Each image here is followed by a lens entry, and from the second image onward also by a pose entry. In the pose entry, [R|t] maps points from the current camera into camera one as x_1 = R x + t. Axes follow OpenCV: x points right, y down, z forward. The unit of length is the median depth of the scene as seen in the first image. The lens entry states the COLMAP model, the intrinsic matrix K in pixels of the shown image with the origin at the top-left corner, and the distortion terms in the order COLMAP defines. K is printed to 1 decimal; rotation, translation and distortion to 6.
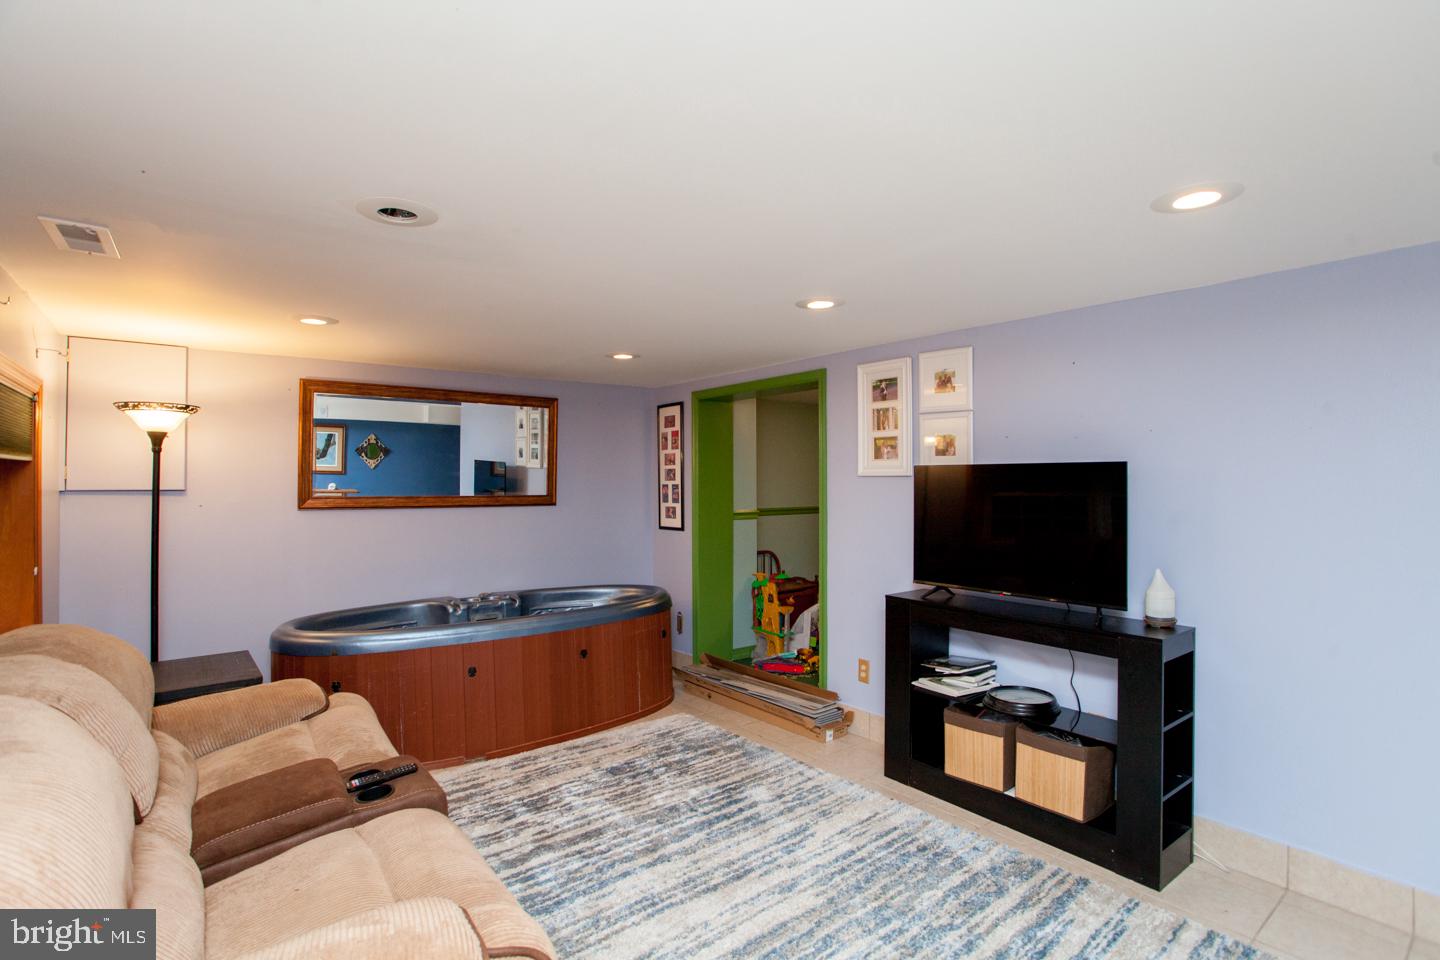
lens RADIAL K [[701.3, 0, 721.8], [0, 701.3, 465.5], [0, 0, 1]] dist [-0.069390, 0.027292]
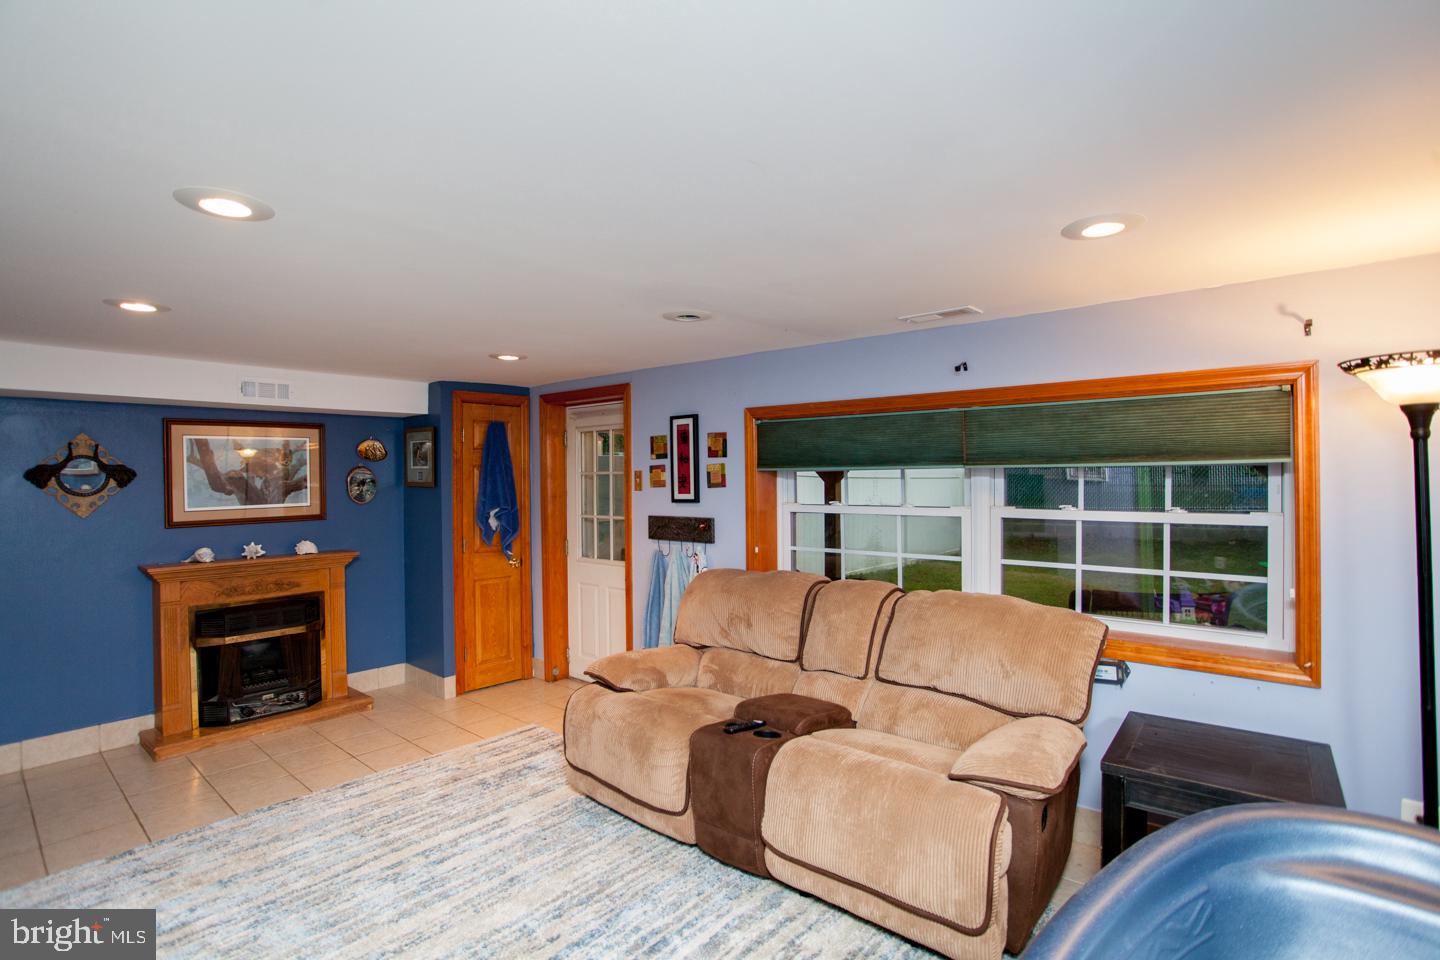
lens RADIAL K [[701.3, 0, 721.7], [0, 701.3, 479.9], [0, 0, 1]] dist [-0.069390, 0.027292]
pose [[-0.983976, -0.005113, -0.178227, -0.146203], [0.000486, 0.999508, -0.031355, 0.031218], [0.178299, -0.030939, -0.983490, 1.381589]]
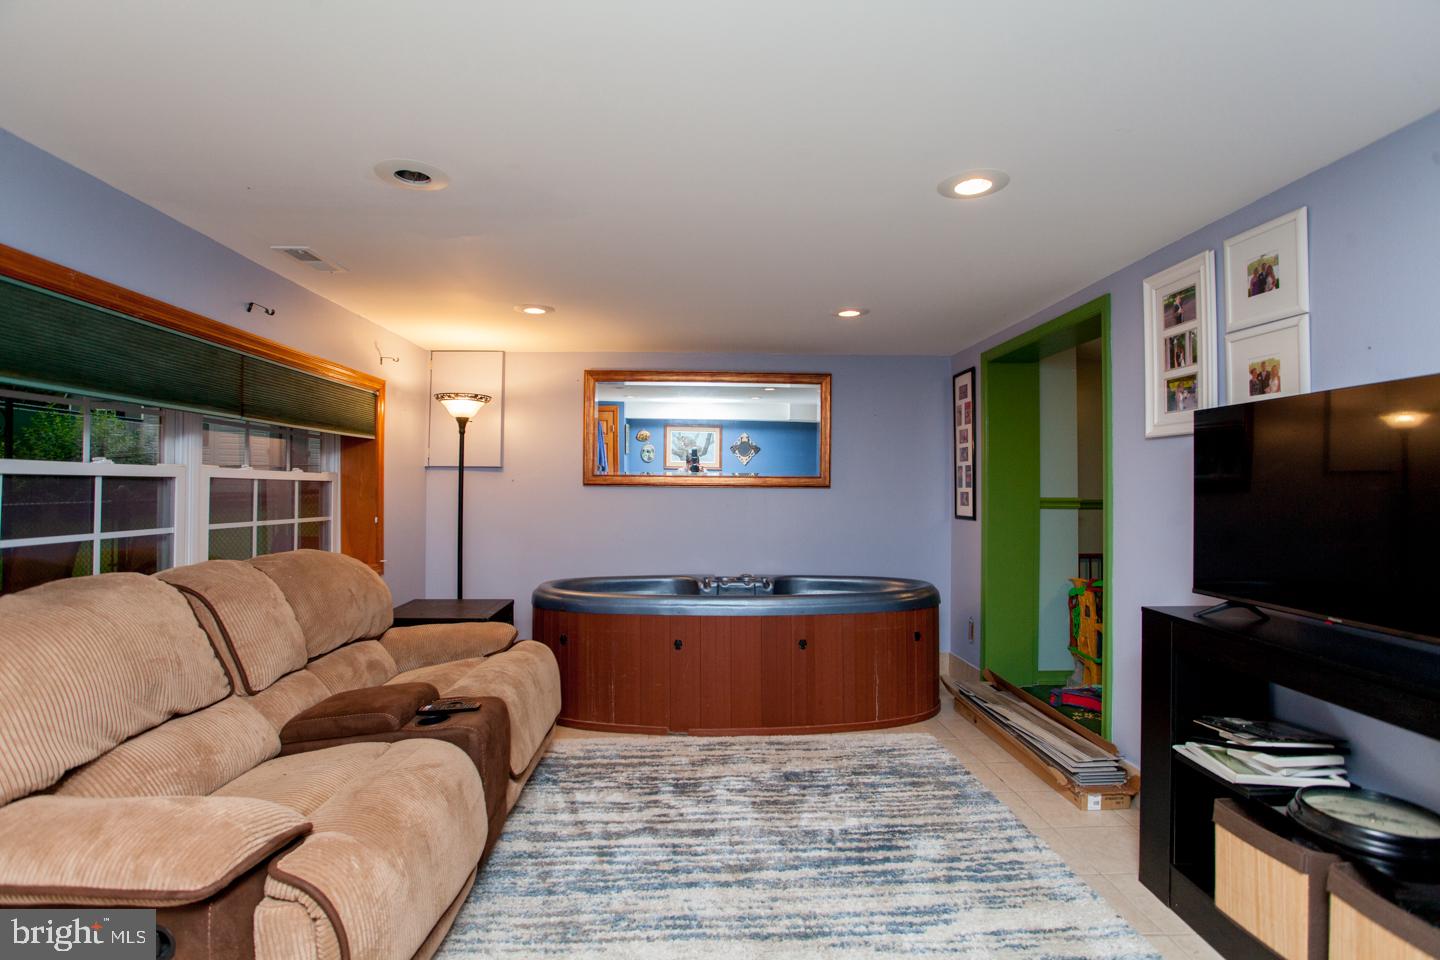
lens RADIAL K [[701.3, 0, 717.1], [0, 701.3, 471.2], [0, 0, 1]] dist [-0.069390, 0.027292]
pose [[0.803776, -0.008715, -0.594868, 0.296255], [0.006847, 0.999962, -0.005399, 0.056490], [0.594892, 0.000267, 0.803806, 0.233161]]
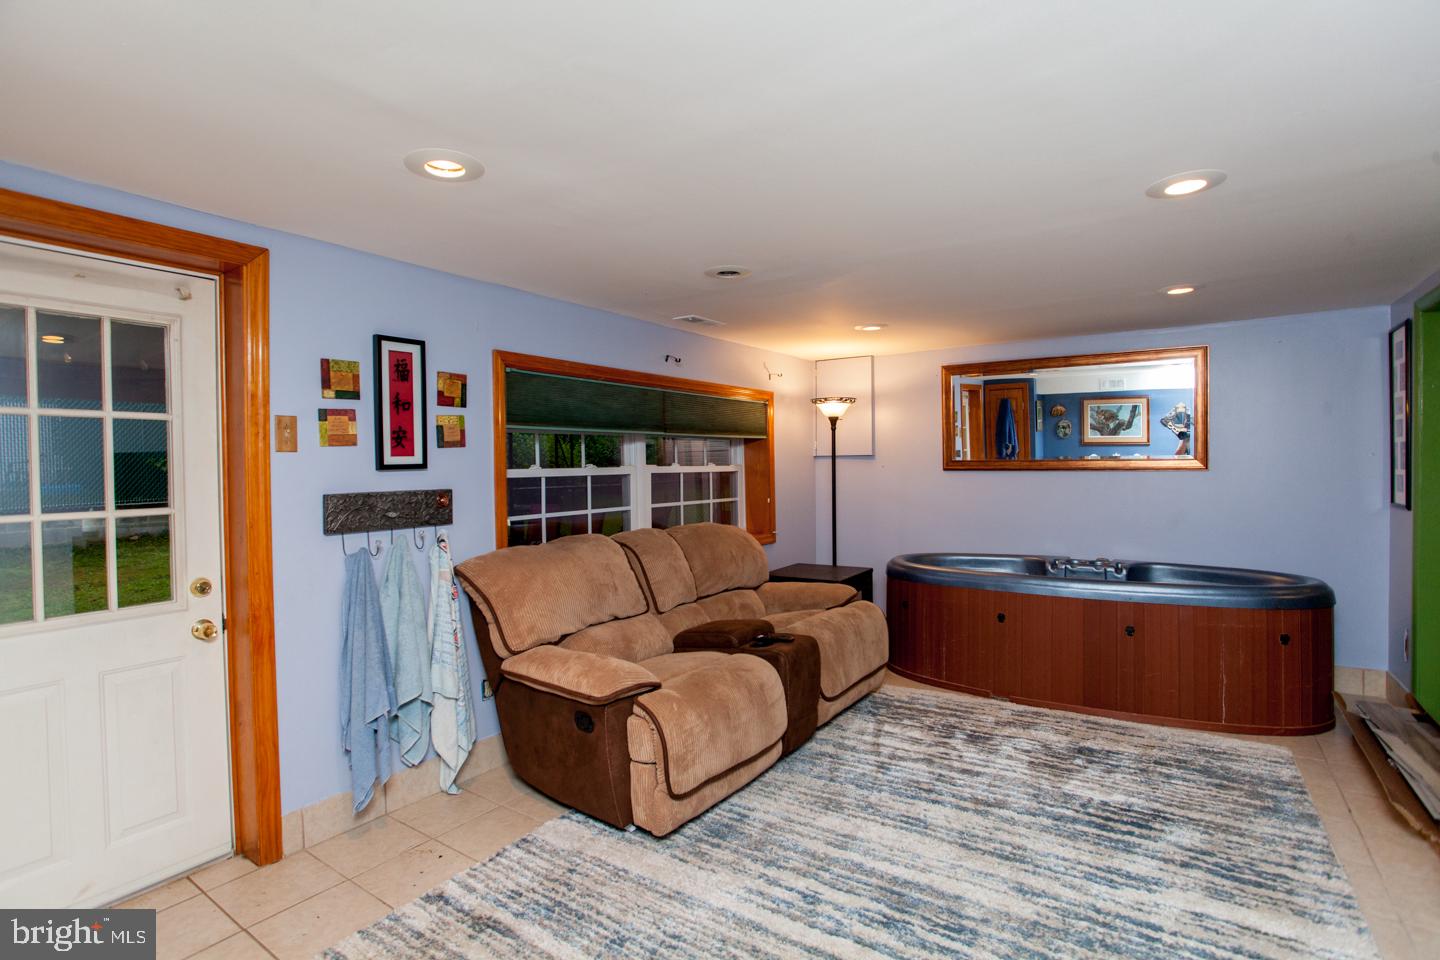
lens RADIAL K [[701.3, 0, 712.8], [0, 701.3, 471.7], [0, 0, 1]] dist [-0.069390, 0.027292]
pose [[0.284392, 0.009381, -0.958662, 0.577094], [0.034148, 0.999219, 0.019908, 0.030868], [0.958100, -0.038398, 0.283849, 0.272670]]
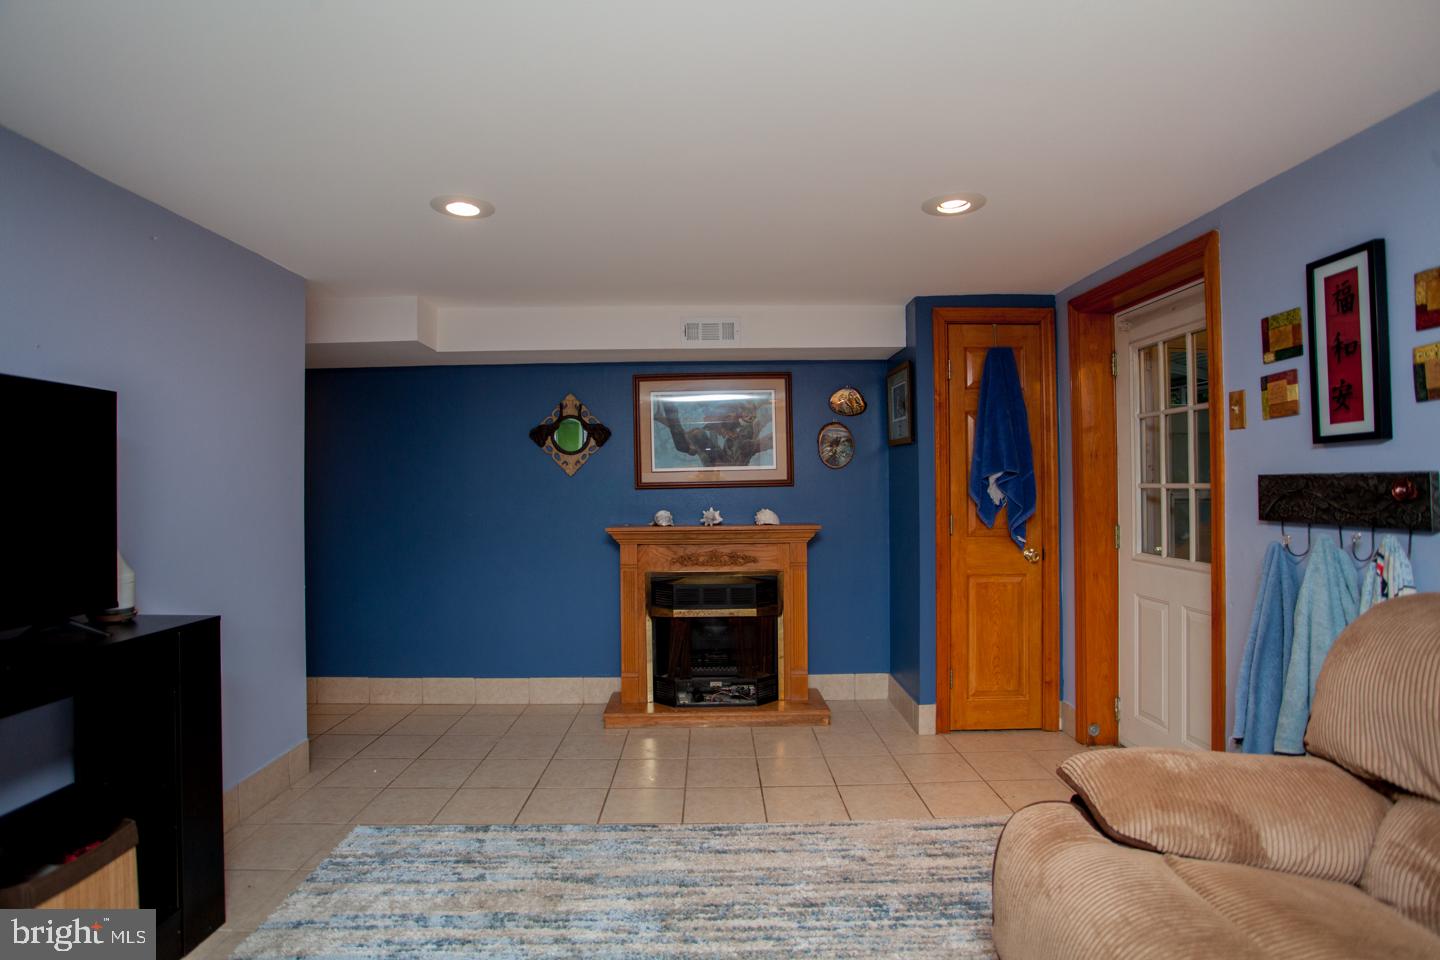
lens RADIAL K [[701.3, 0, 712.0], [0, 701.3, 478.5], [0, 0, 1]] dist [-0.069390, 0.027292]
pose [[-0.779418, -0.000511, 0.626504, -0.242803], [-0.021861, 0.999413, -0.026382, 0.087703], [-0.626122, -0.034259, -0.778972, 0.898164]]
